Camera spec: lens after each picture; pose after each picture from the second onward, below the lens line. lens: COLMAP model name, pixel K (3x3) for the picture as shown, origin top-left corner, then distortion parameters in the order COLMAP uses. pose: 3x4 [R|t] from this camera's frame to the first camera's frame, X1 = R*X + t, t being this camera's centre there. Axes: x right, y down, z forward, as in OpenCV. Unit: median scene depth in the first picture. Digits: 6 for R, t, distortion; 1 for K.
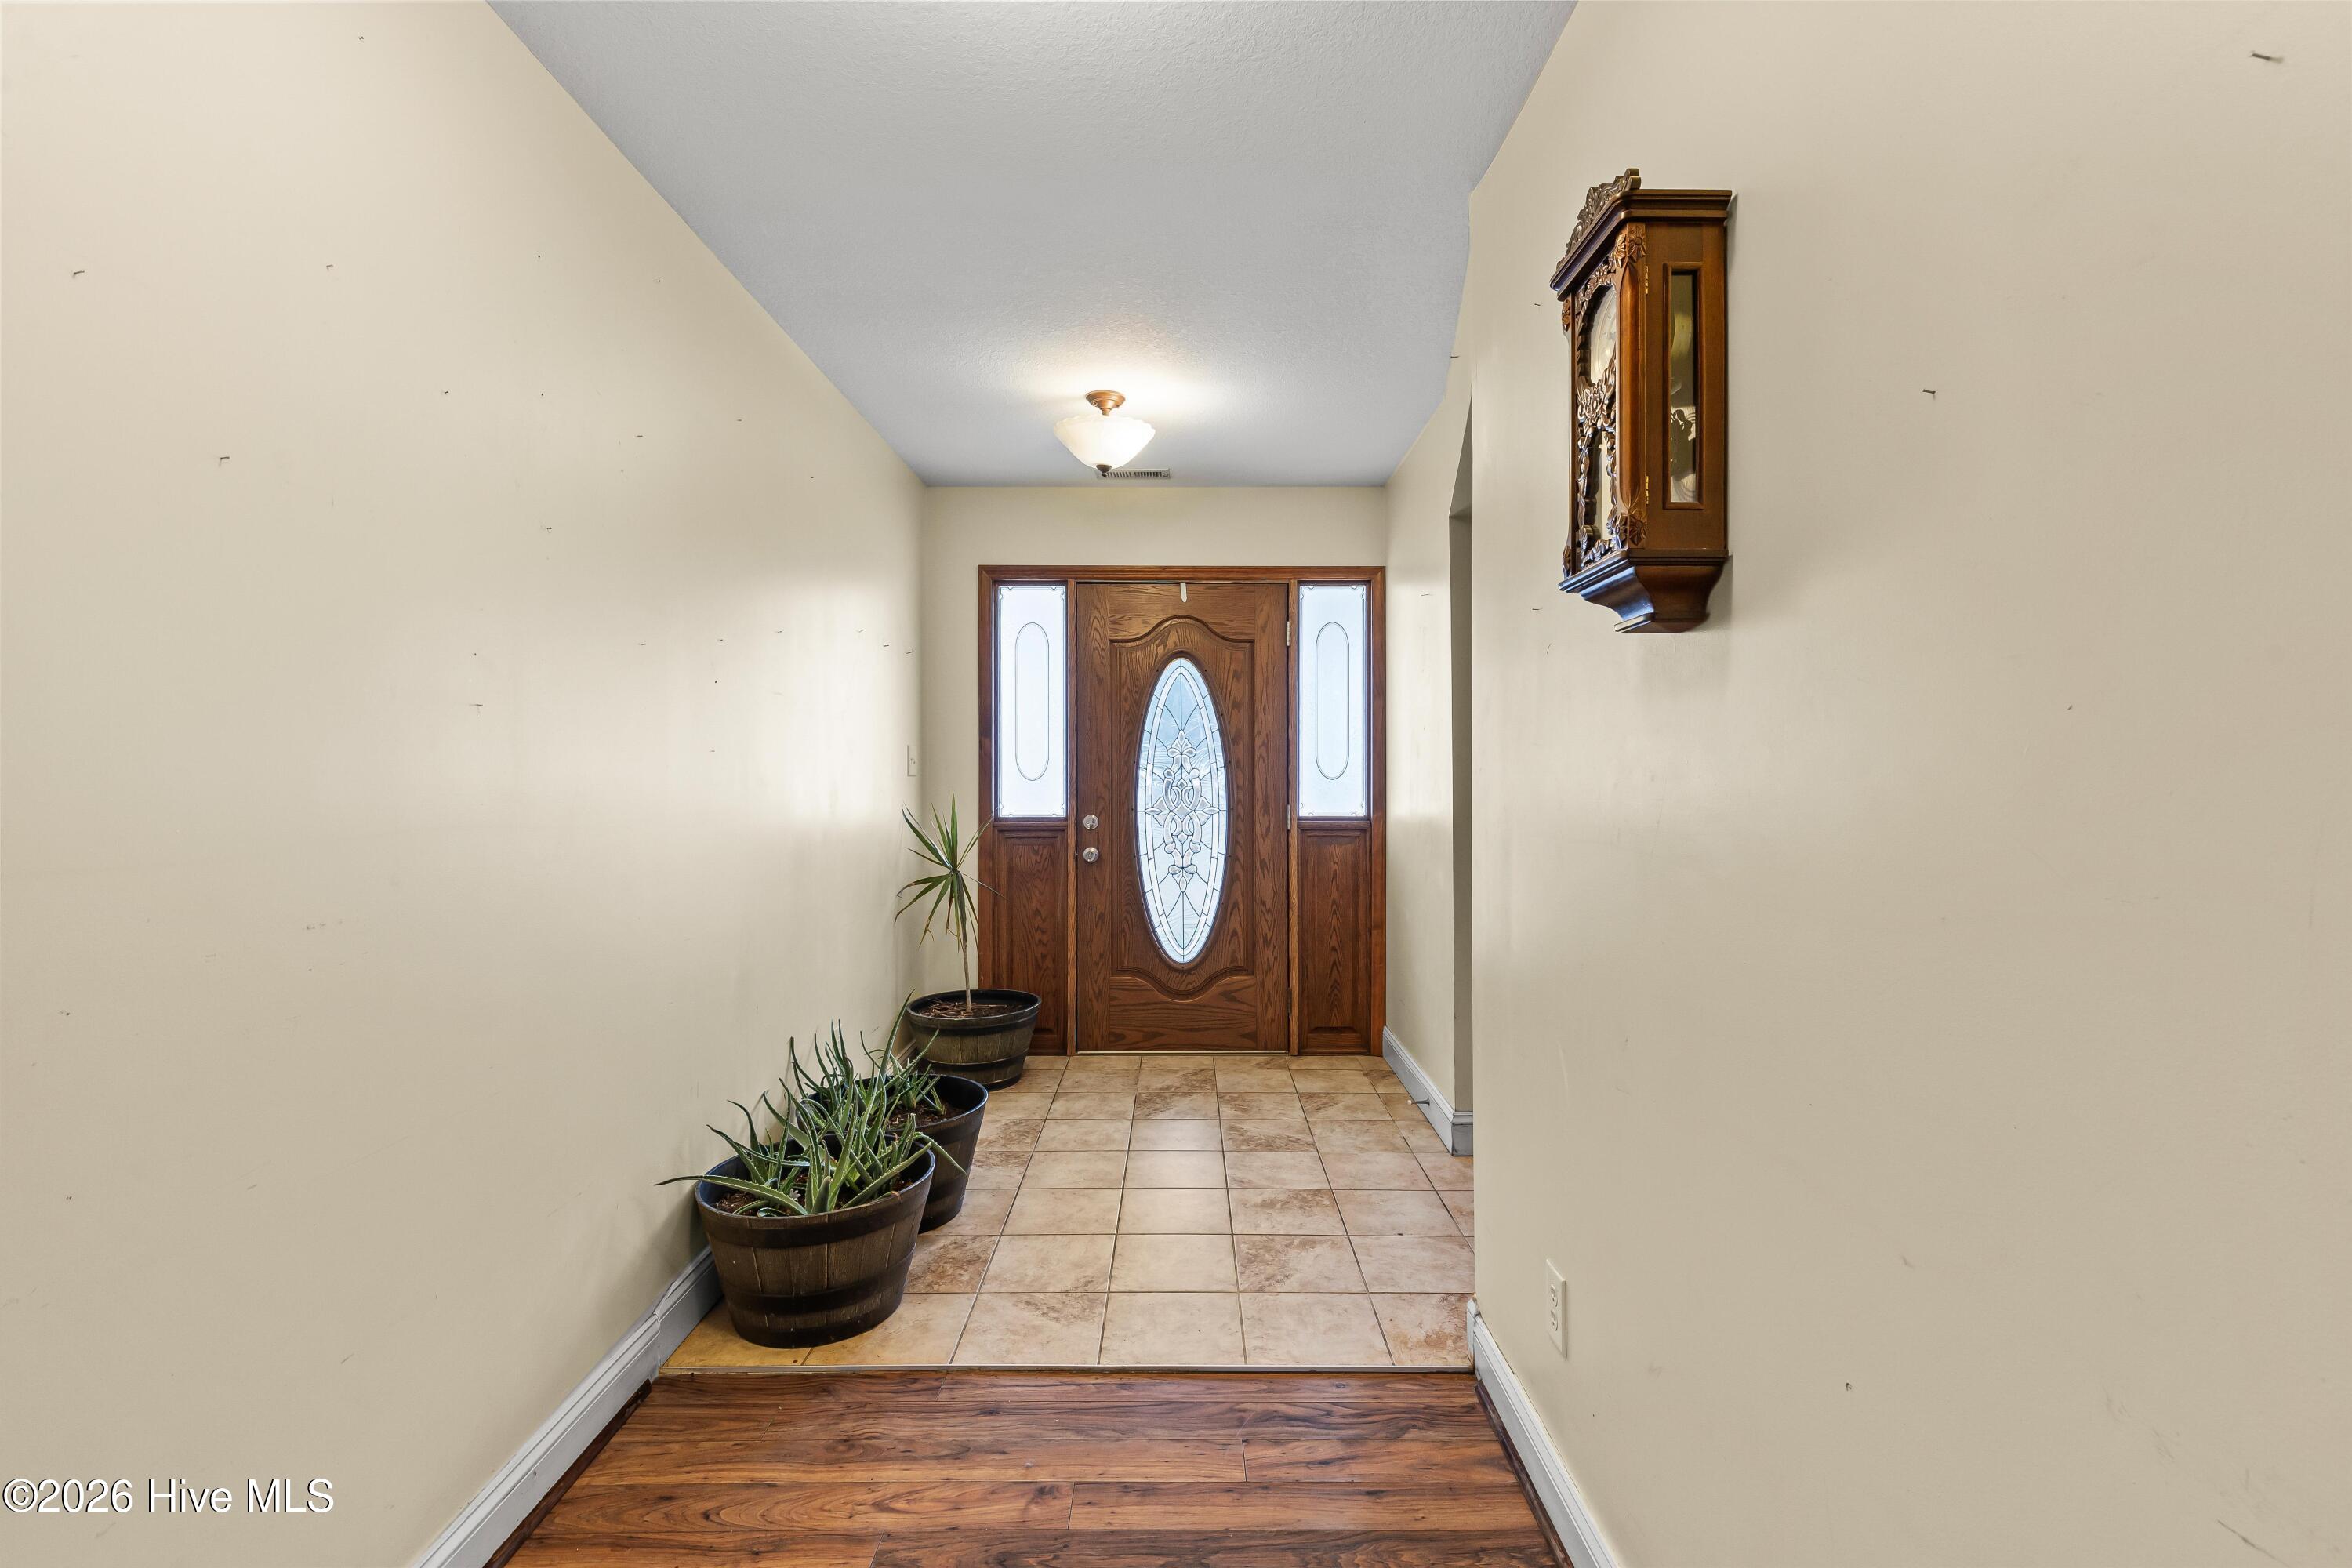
lens RADIAL K [[1057.7, 0, 1199.0], [0, 1057.7, 768.7], [0, 0, 1]] dist [0.006961, -0.001963]
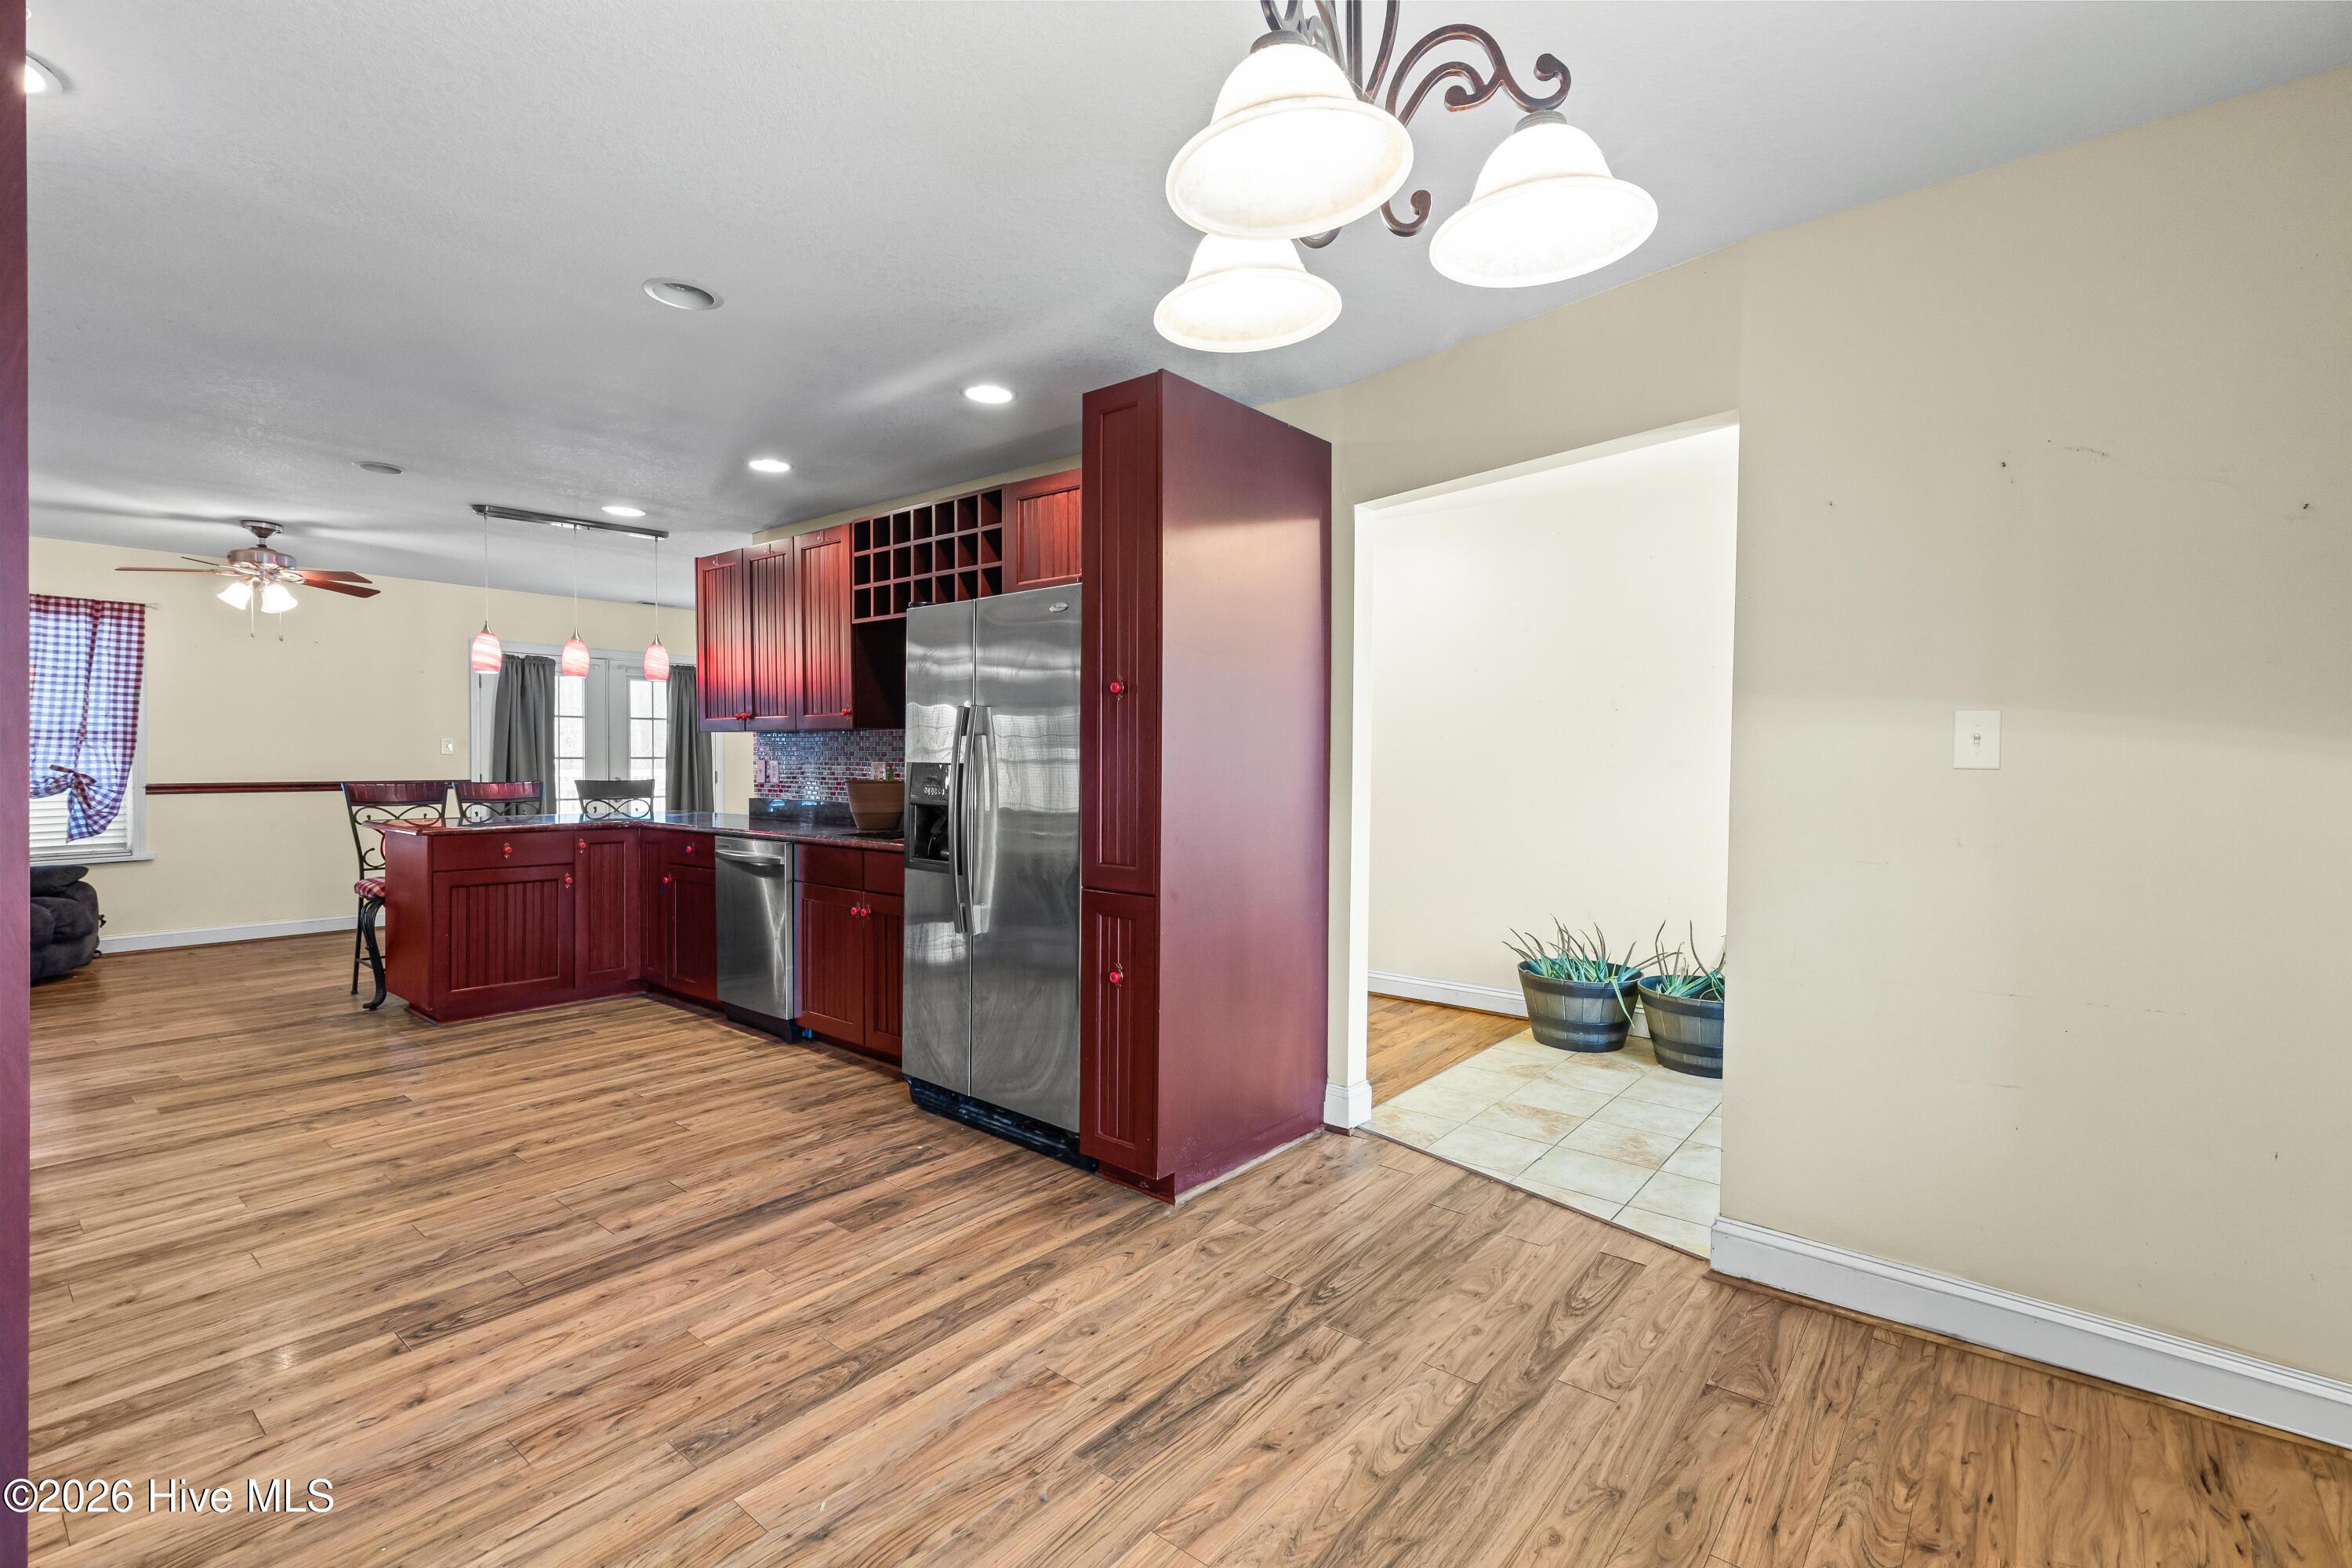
lens RADIAL K [[1057.7, 0, 1170.2], [0, 1057.7, 774.1], [0, 0, 1]] dist [0.006961, -0.001963]
pose [[-0.661058, 0.007684, -0.750295, 0.849414], [-0.002666, 0.999917, 0.012590, 0.005820], [0.750330, 0.010323, -0.660983, 0.939971]]
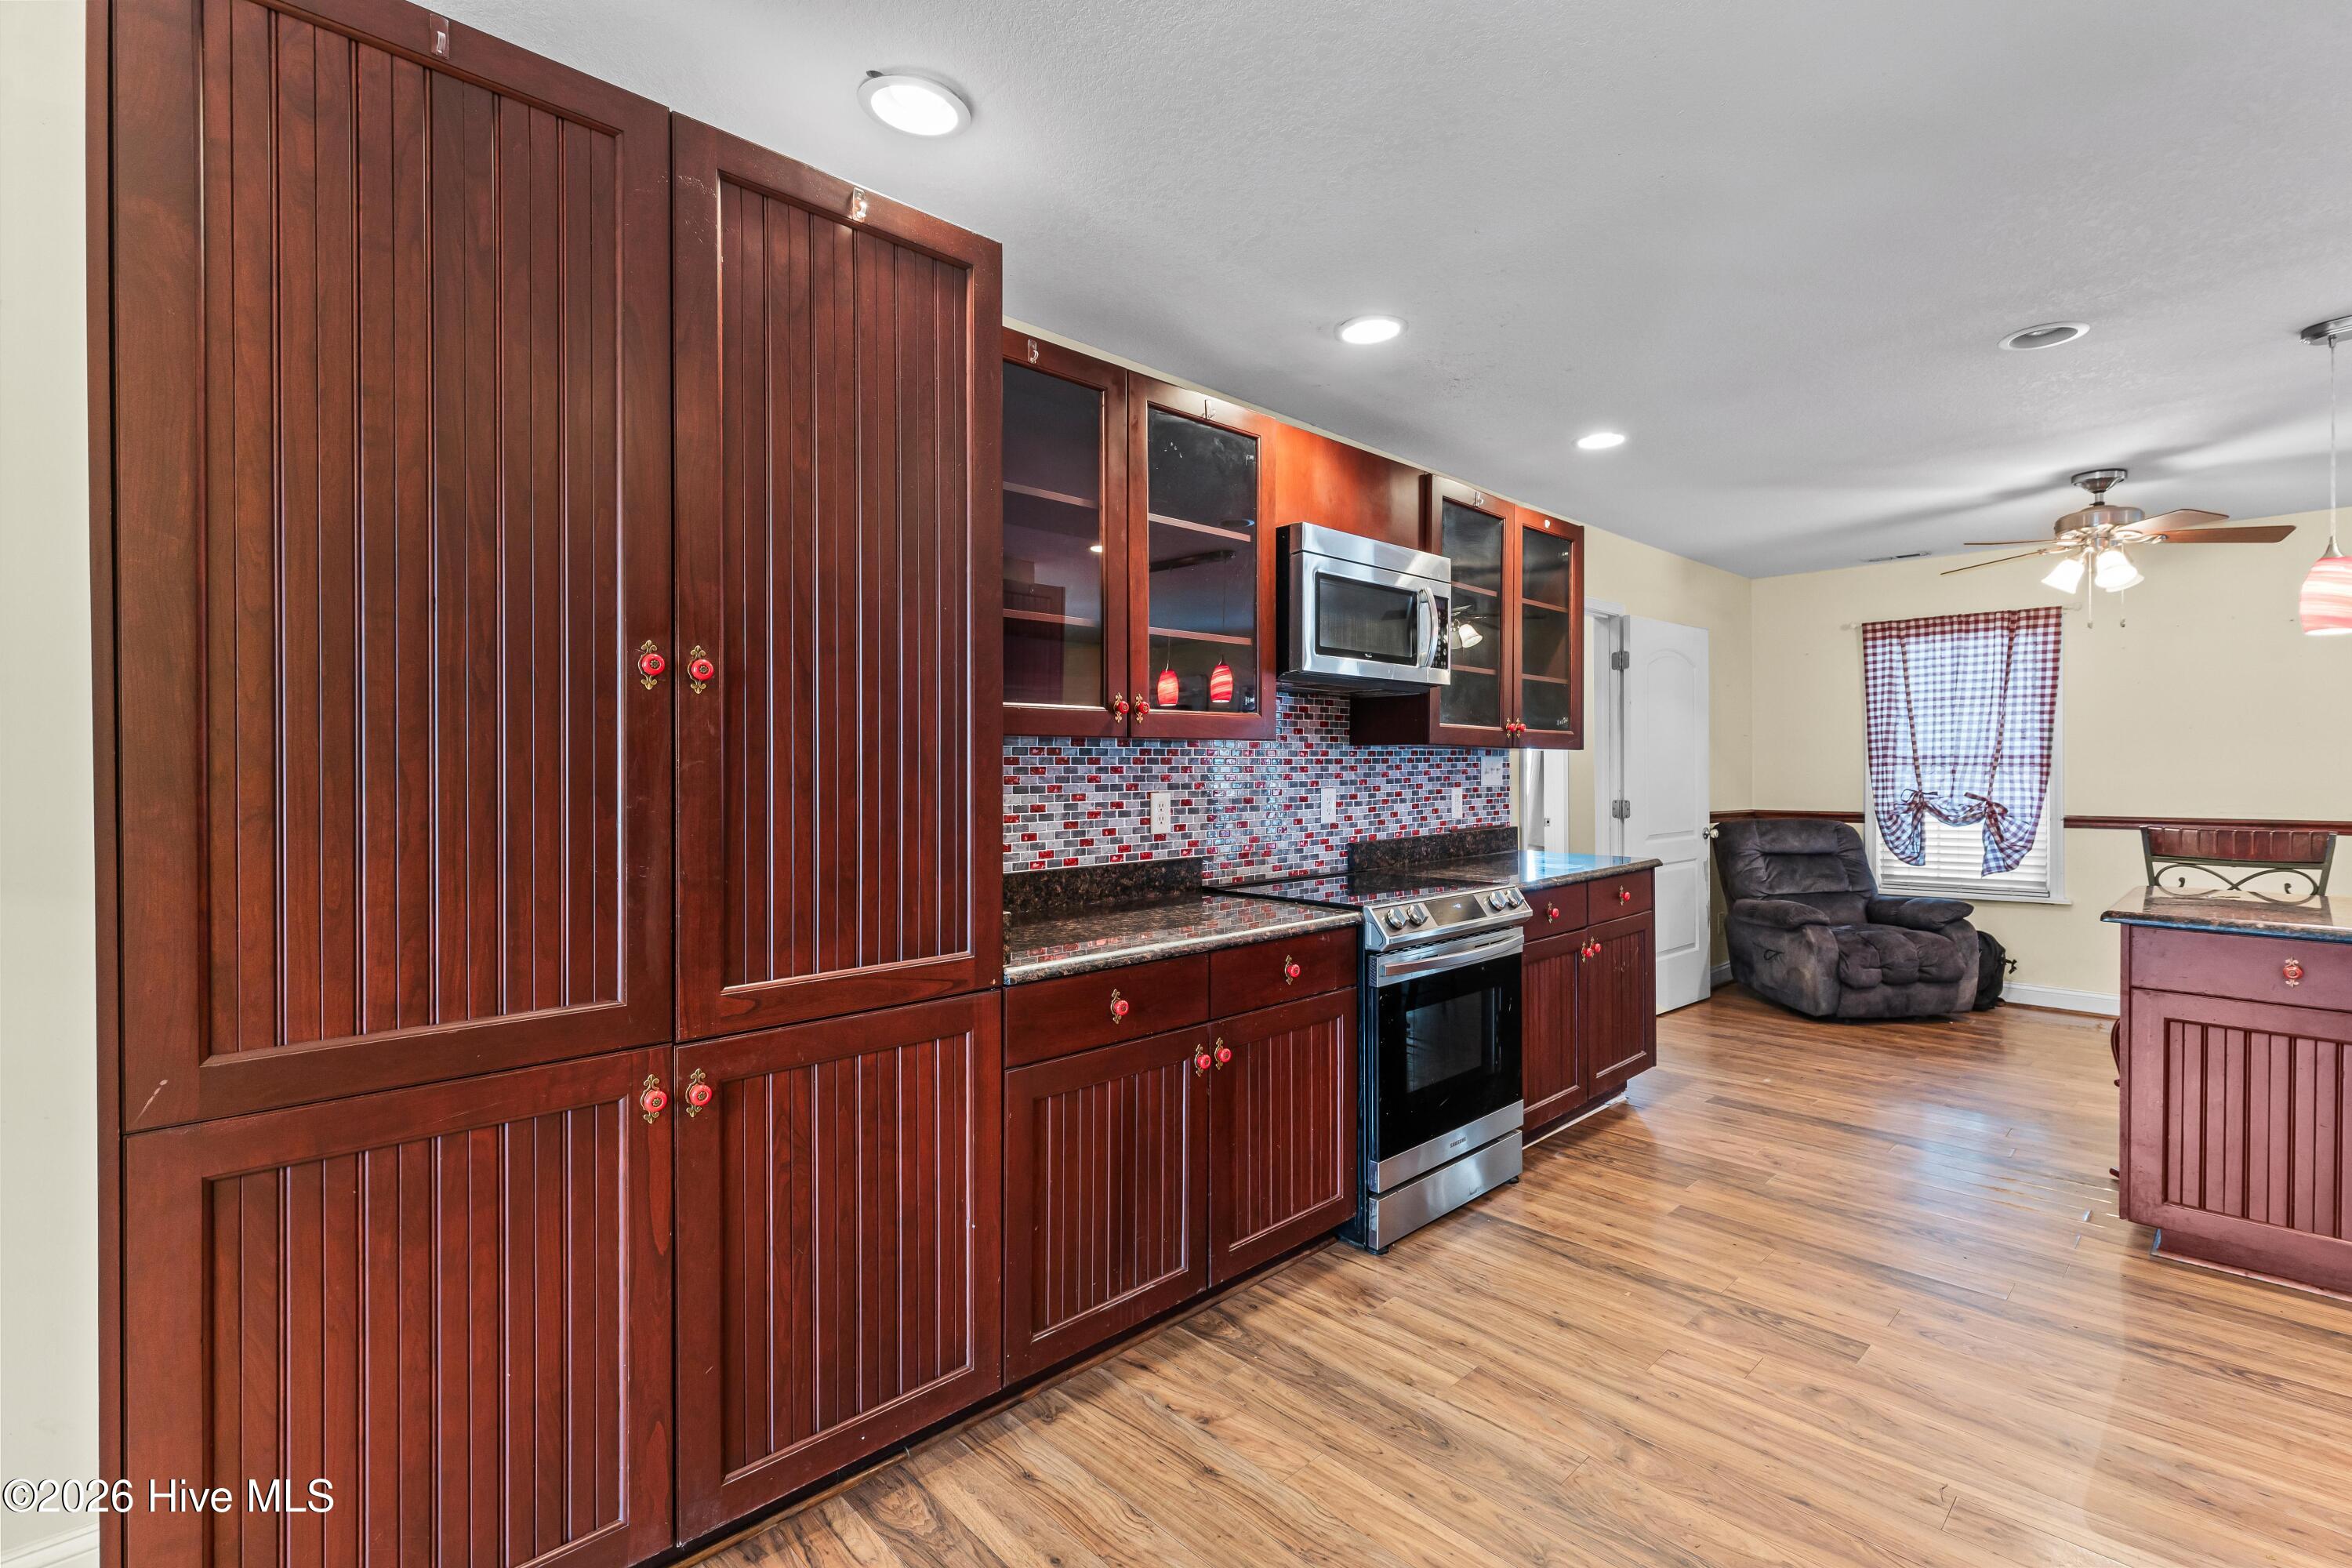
lens RADIAL K [[1057.7, 0, 1194.2], [0, 1057.7, 781.9], [0, 0, 1]] dist [0.006961, -0.001963]
pose [[-0.677989, -0.004592, 0.735058, 0.445927], [-0.000382, 0.999983, 0.005895, -0.005551], [-0.735072, 0.003717, -0.677979, 0.502380]]
